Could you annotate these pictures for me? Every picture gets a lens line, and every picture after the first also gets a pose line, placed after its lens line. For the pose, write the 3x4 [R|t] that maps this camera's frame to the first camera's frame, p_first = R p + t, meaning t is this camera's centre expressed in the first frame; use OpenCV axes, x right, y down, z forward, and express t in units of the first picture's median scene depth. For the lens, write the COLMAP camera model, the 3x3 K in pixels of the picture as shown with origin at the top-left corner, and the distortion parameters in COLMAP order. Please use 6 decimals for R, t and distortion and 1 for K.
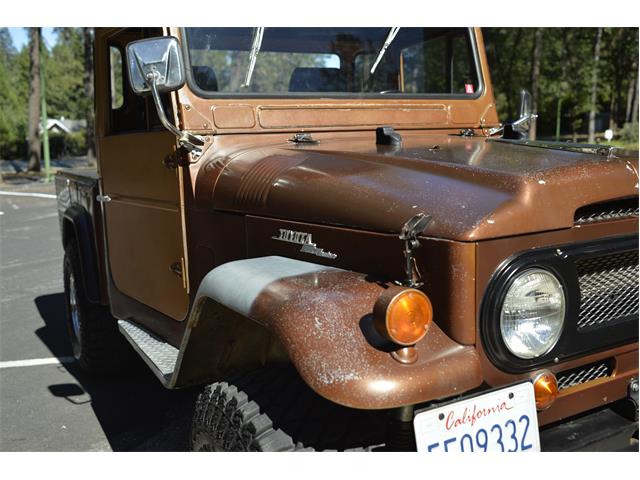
lens RADIAL K [[657.6, 0, 324.5], [0, 657.6, 238.8], [0, 0, 1]] dist [-0.053275, 0.000000]
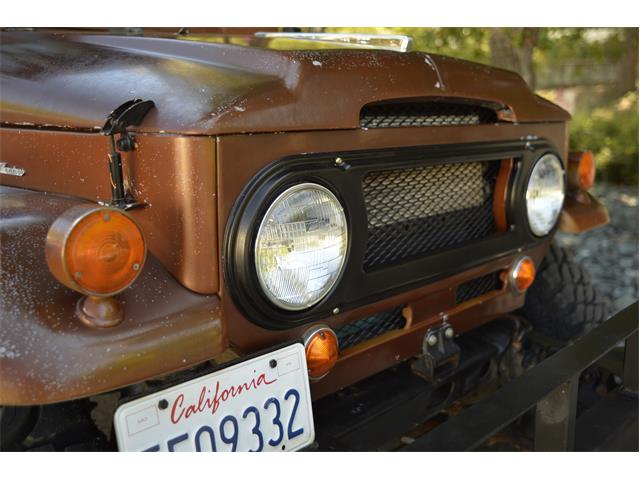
lens RADIAL K [[657.6, 0, 319.0], [0, 657.6, 241.7], [0, 0, 1]] dist [-0.053275, 0.000000]
pose [[0.956562, -0.017045, 0.291031, 0.133566], [-0.002709, 0.997726, 0.067339, 0.063217], [-0.291517, -0.065202, 0.954341, 0.329918]]
